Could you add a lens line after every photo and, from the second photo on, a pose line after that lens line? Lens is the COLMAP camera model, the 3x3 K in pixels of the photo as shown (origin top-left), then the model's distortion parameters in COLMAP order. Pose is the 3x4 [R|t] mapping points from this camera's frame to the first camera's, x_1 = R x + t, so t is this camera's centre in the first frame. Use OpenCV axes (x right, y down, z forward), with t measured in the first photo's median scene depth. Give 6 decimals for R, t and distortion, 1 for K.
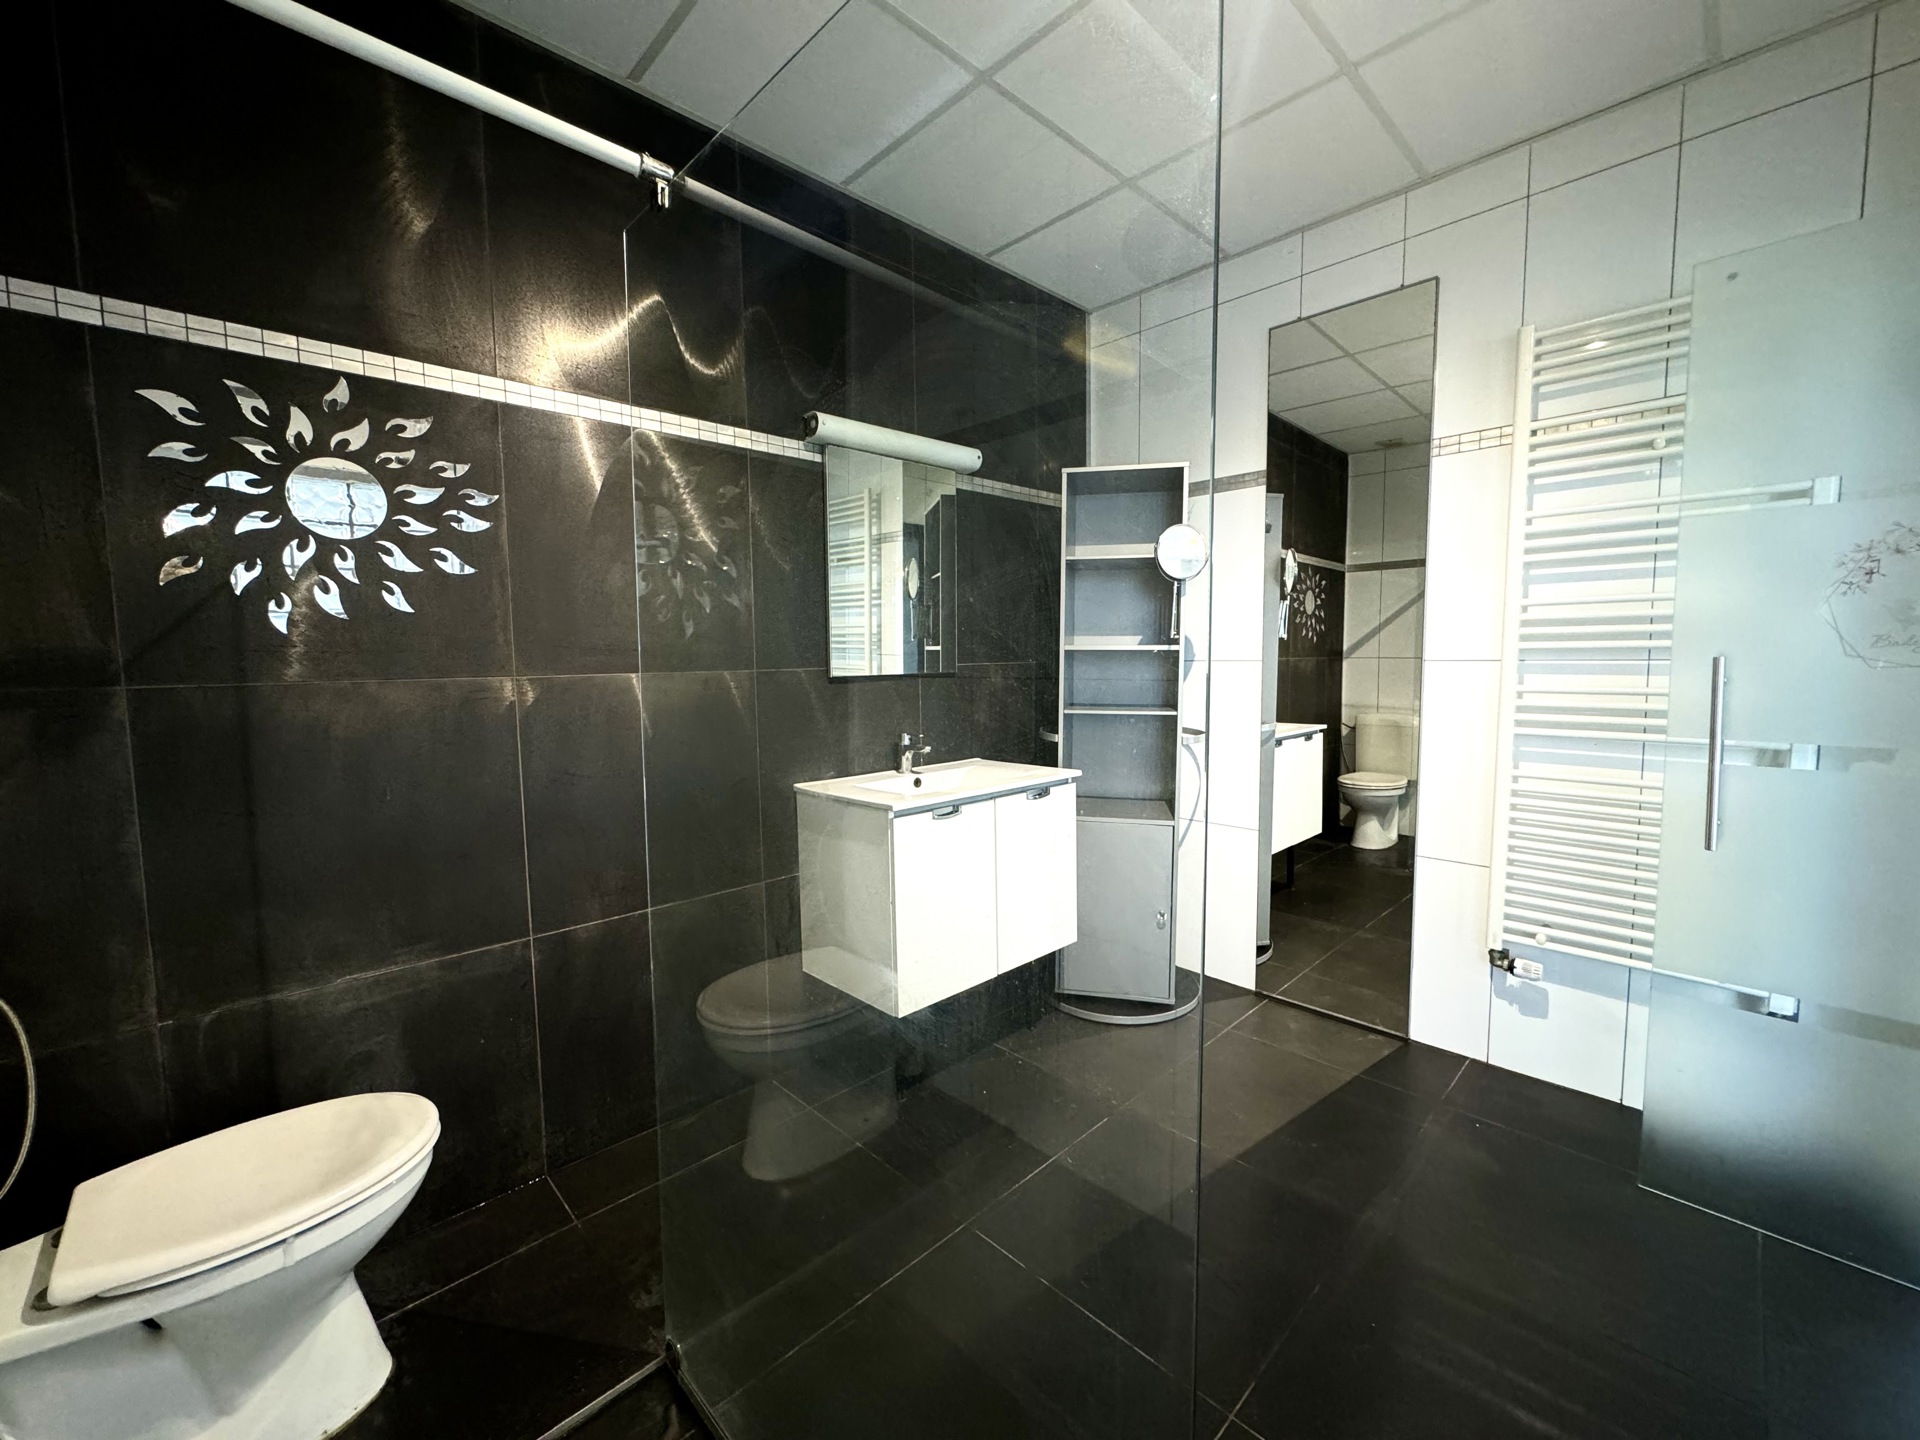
lens RADIAL K [[771.7, 0, 960.7], [0, 771.7, 717.8], [0, 0, 1]] dist [-0.000396, -0.000208]
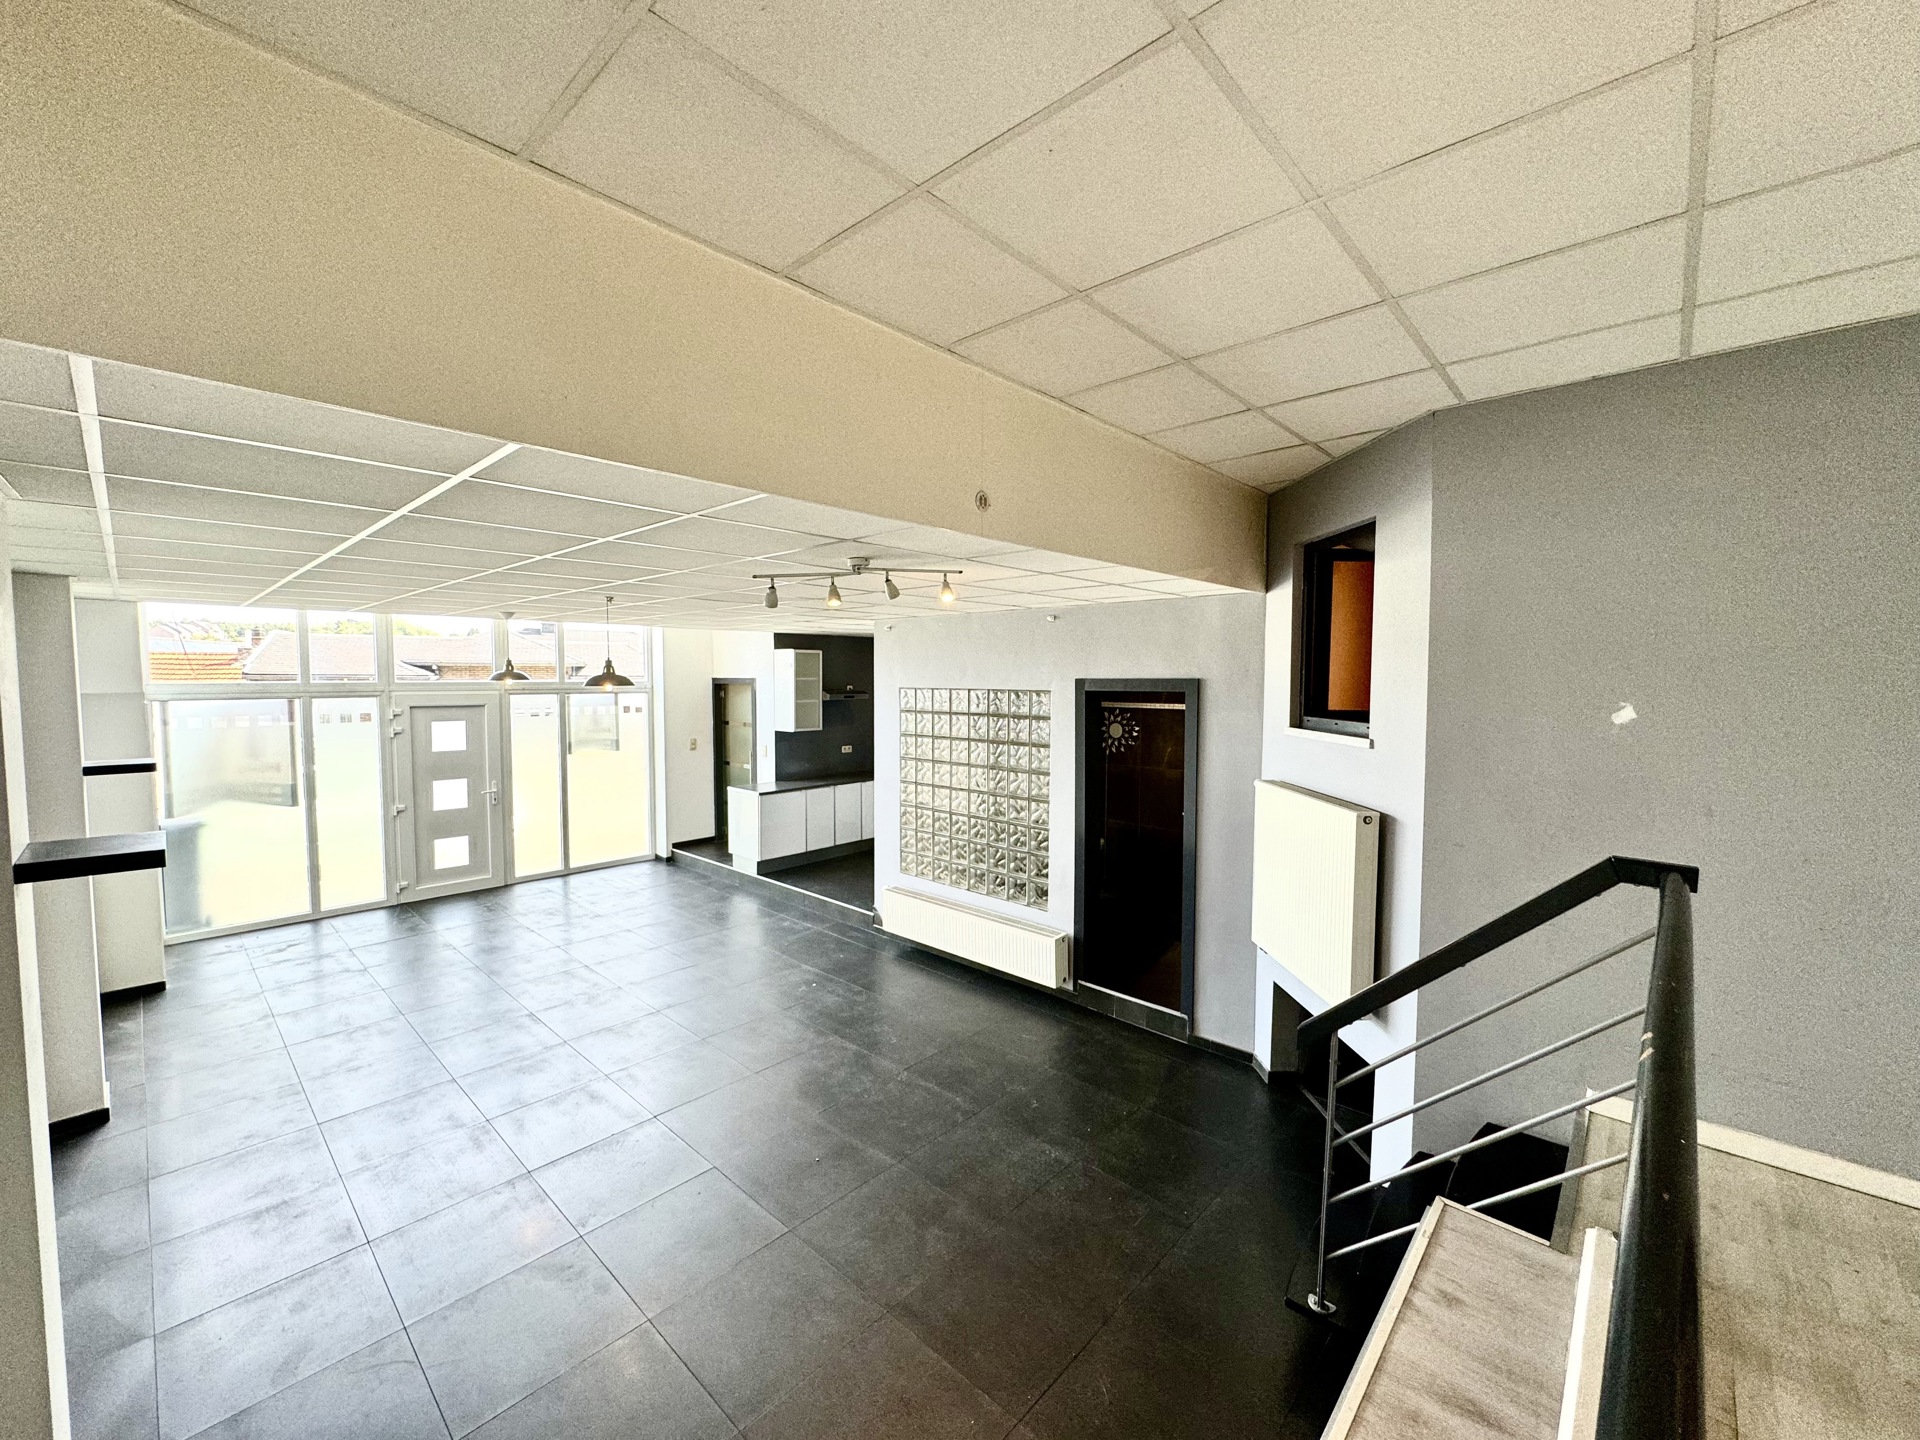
lens RADIAL K [[771.7, 0, 954.0], [0, 771.7, 719.3], [0, 0, 1]] dist [-0.000396, -0.000208]
pose [[0.045935, 0.064212, -0.996879, 4.360753], [-0.085782, 0.994499, 0.060106, -0.571467], [0.995254, 0.082753, 0.051190, -0.388590]]
